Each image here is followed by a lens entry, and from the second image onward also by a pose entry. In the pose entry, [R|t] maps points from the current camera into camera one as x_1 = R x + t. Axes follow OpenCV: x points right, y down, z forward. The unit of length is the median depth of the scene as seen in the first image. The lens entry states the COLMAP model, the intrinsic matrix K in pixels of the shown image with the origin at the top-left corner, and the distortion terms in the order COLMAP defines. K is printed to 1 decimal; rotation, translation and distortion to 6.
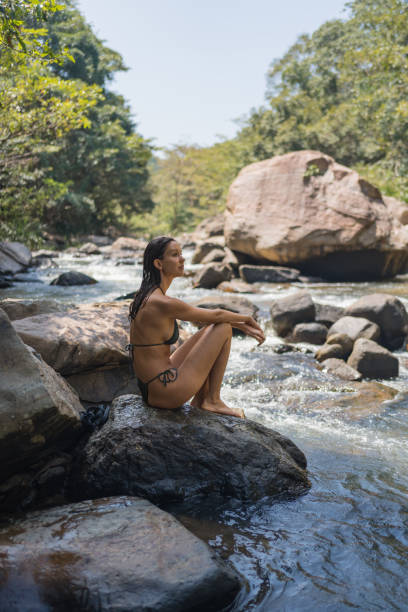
lens RADIAL K [[646.0, 0, 214.0], [0, 646.0, 281.2], [0, 0, 1]] dist [0.078325, 0.000000]
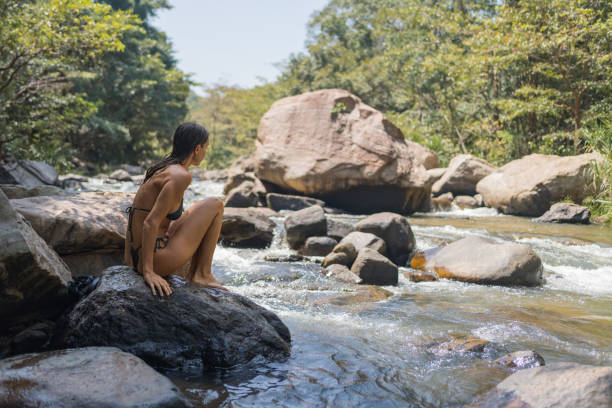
lens RADIAL K [[646.0, 0, 353.6], [0, 646.0, 220.8], [0, 0, 1]] dist [0.078325, 0.000000]
pose [[0.993484, 0.043139, 0.105489, 0.063858], [-0.035318, 0.996564, -0.074922, 0.084456], [-0.108359, 0.070708, 0.991594, -0.038624]]
